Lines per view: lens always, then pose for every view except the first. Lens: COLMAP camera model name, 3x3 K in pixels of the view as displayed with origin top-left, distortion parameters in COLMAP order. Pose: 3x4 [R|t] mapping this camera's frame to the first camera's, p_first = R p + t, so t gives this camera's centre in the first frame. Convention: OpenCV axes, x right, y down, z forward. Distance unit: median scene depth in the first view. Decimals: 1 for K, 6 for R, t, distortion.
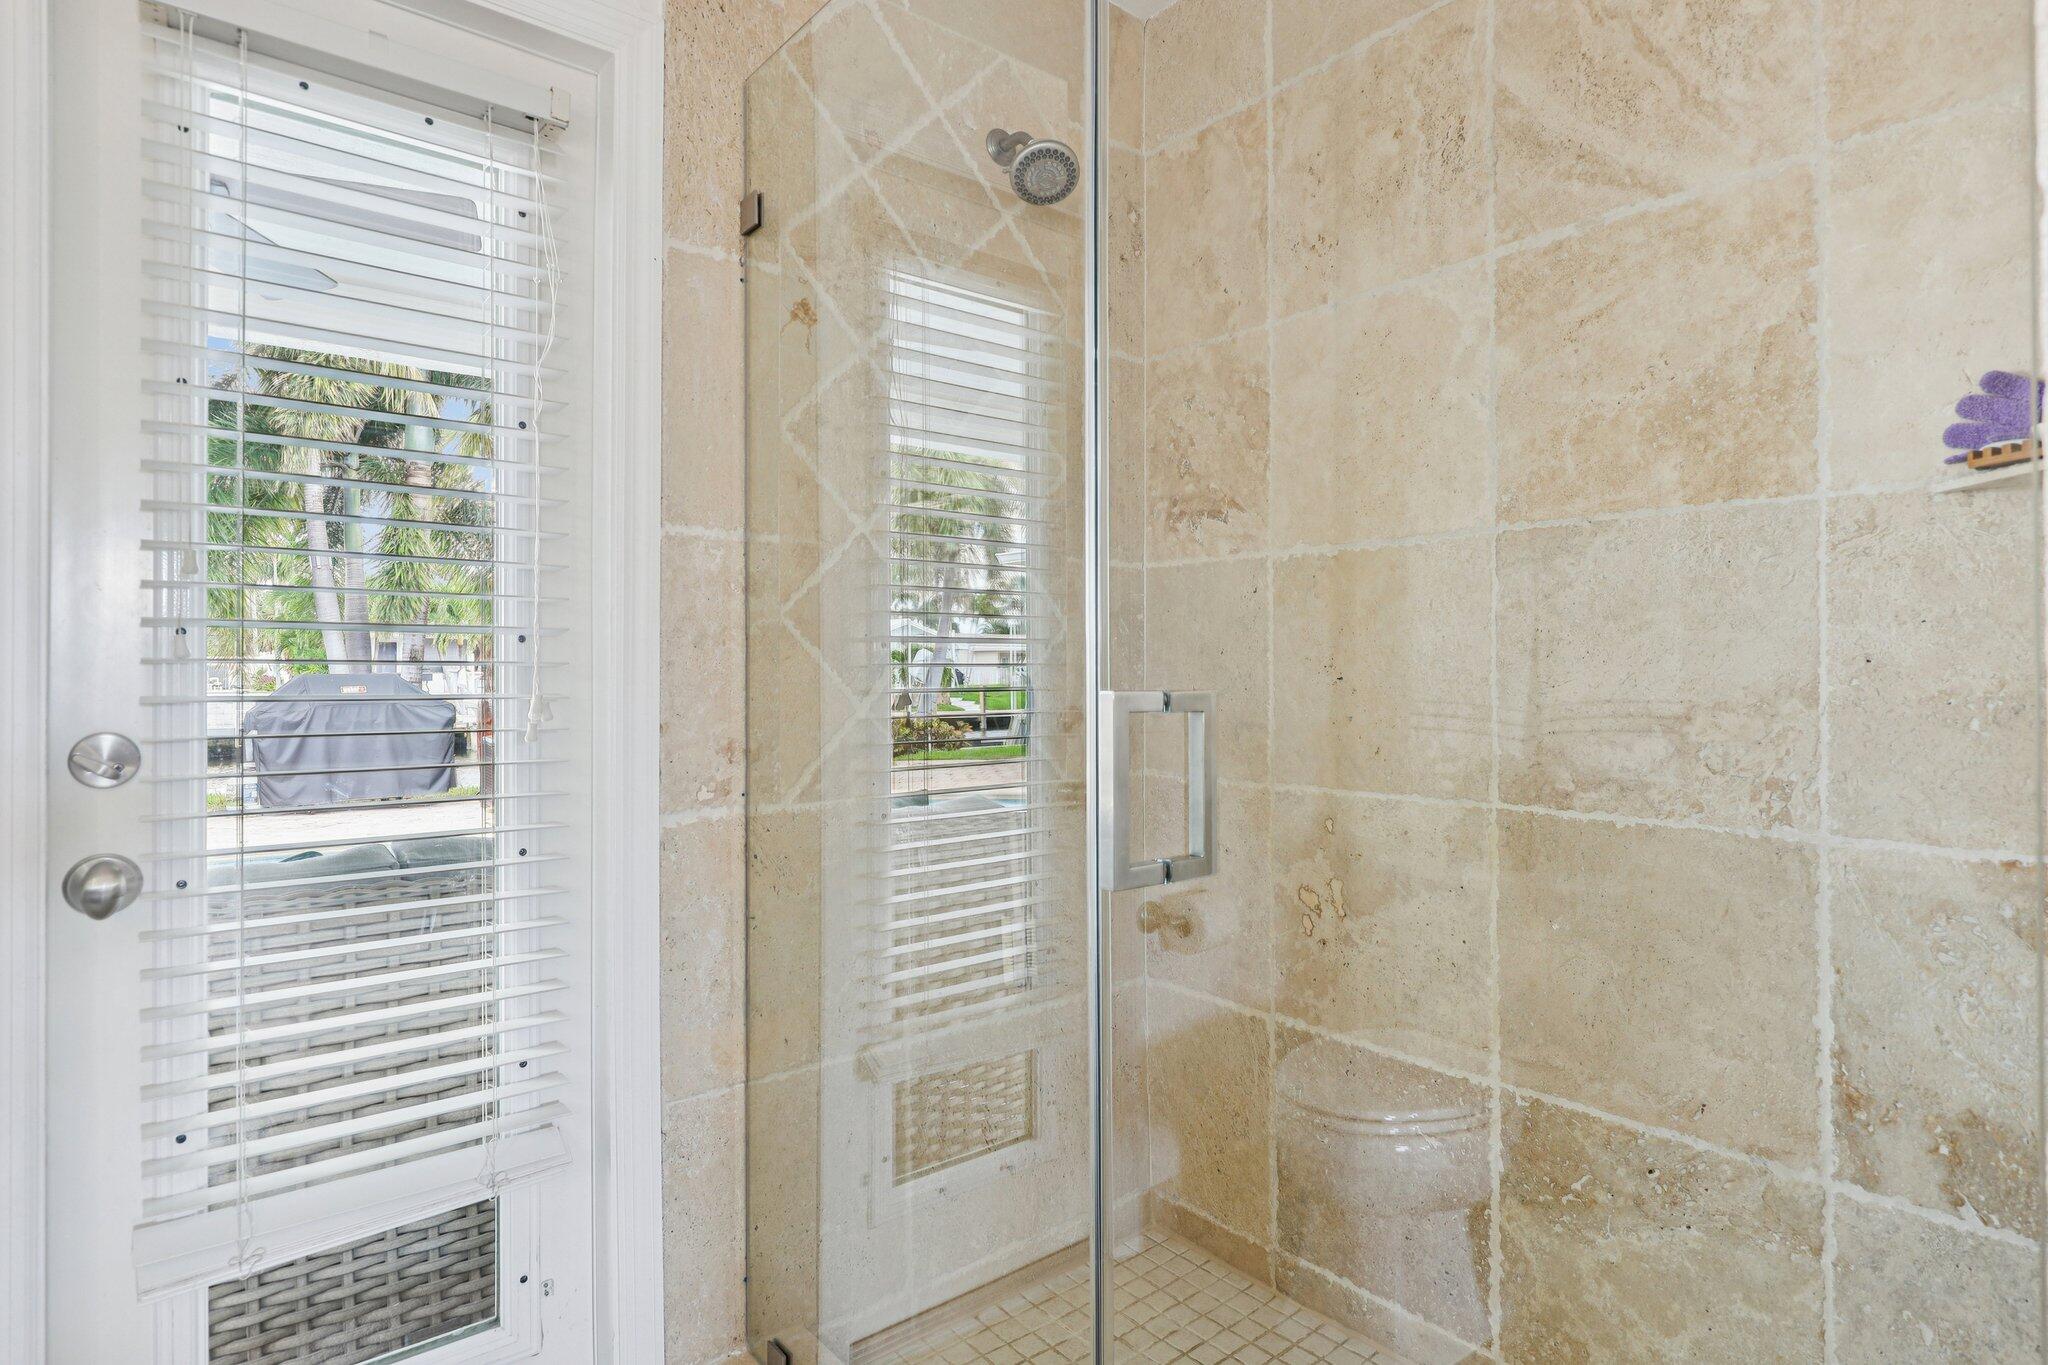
lens RADIAL K [[1076.0, 0, 1024.0], [0, 1076.0, 682.5], [0, 0, 1]] dist [-0.000532, -0.000131]
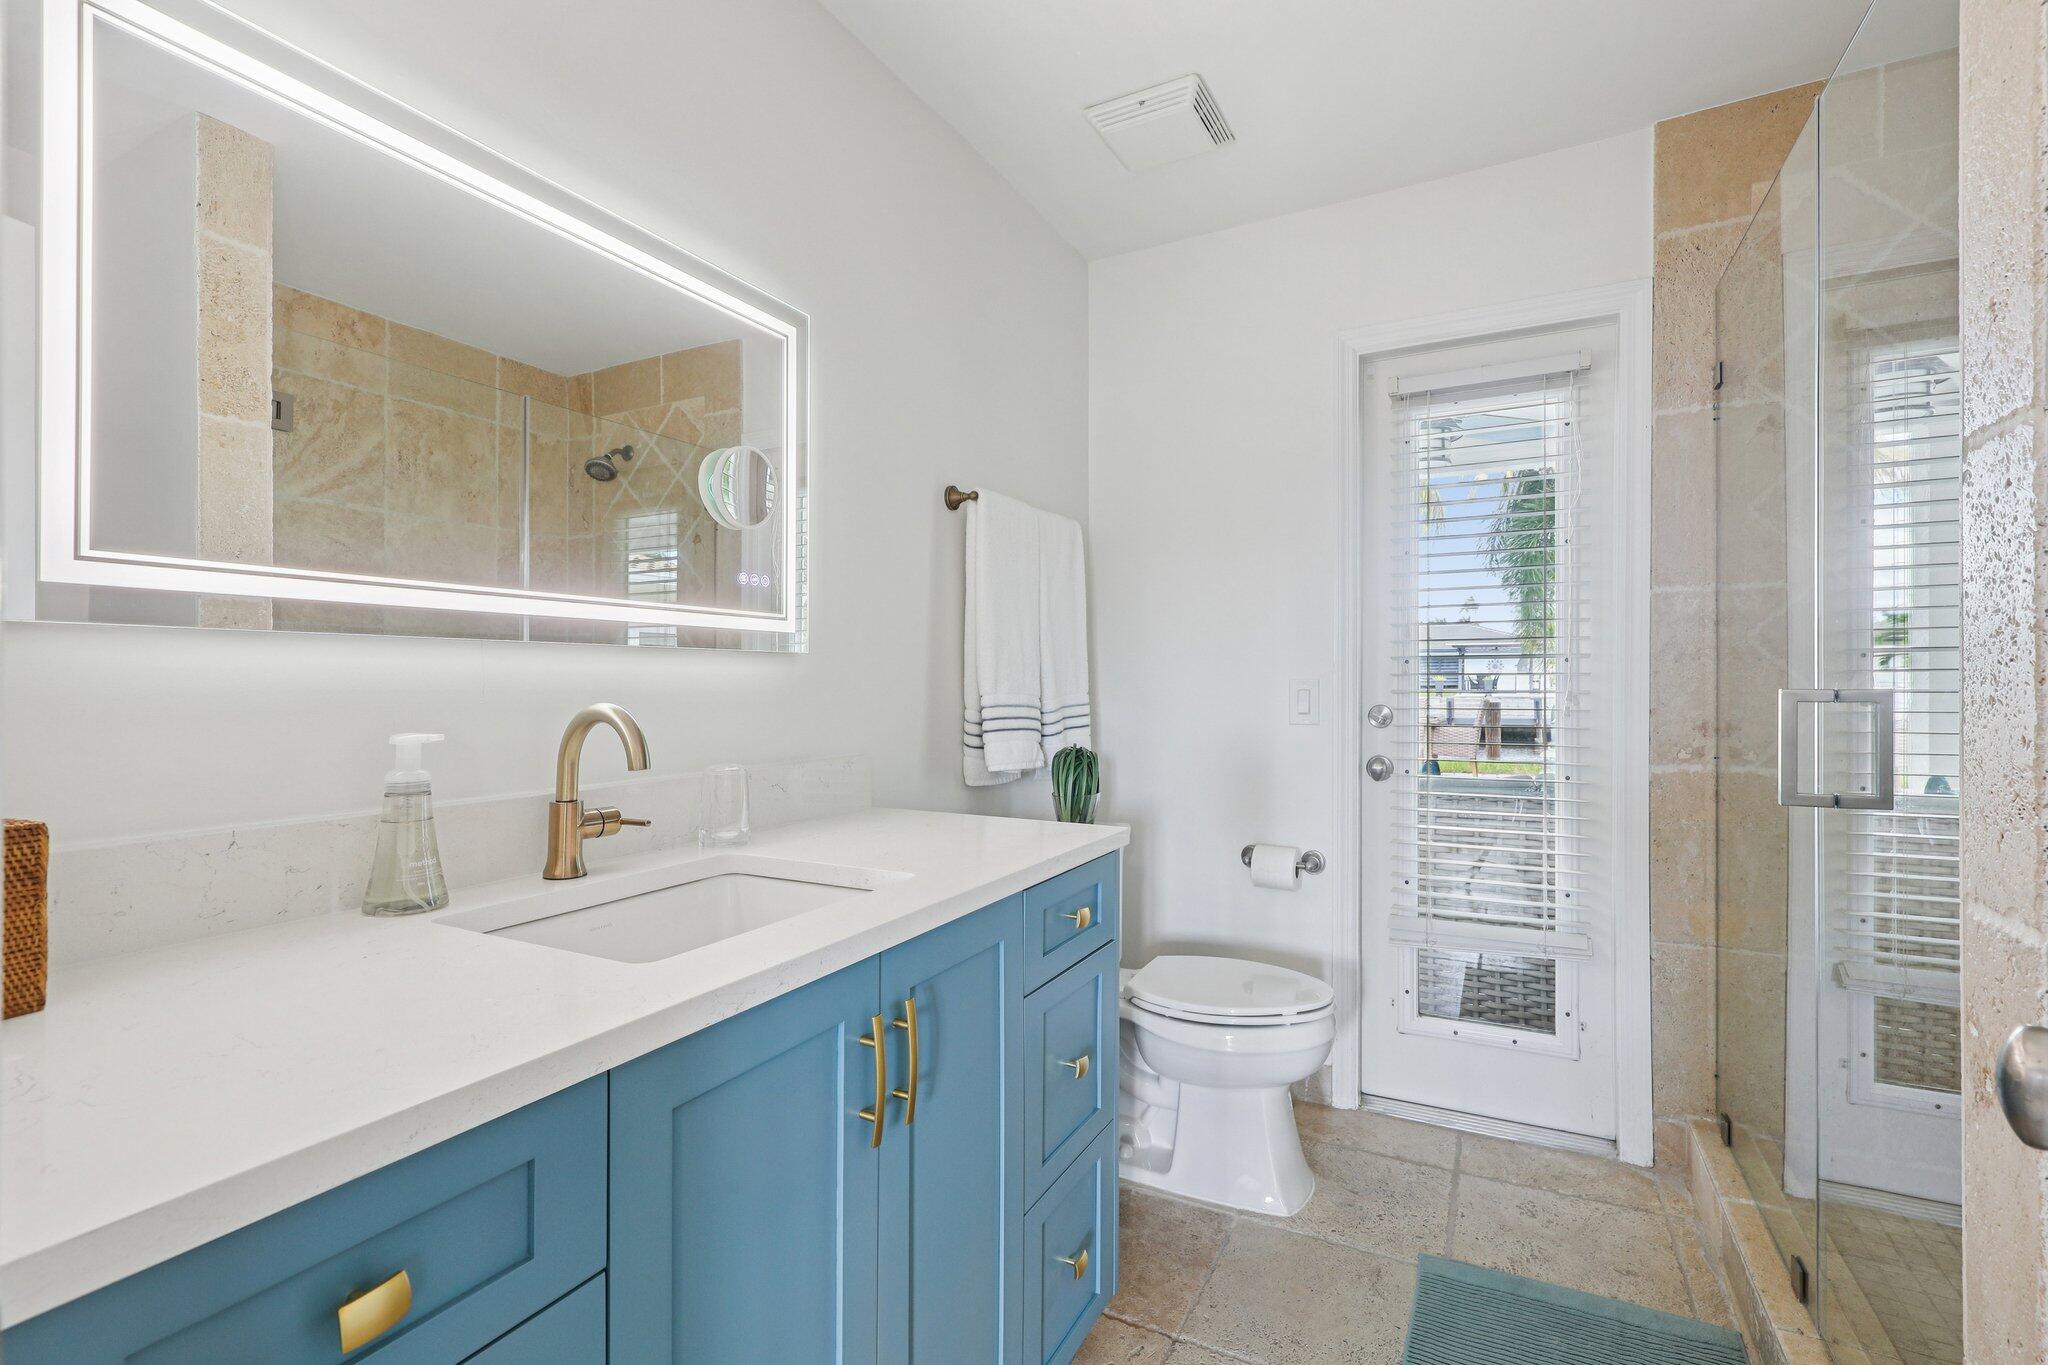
lens RADIAL K [[932.6, 0, 1024.0], [0, 932.6, 682.5], [0, 0, 1]] dist [-0.001330, -0.000257]
pose [[0.382234, -0.001368, -0.924065, 0.586947], [0.002687, 0.999996, -0.000369, -0.004415], [0.924062, -0.002342, 0.382236, -0.408642]]
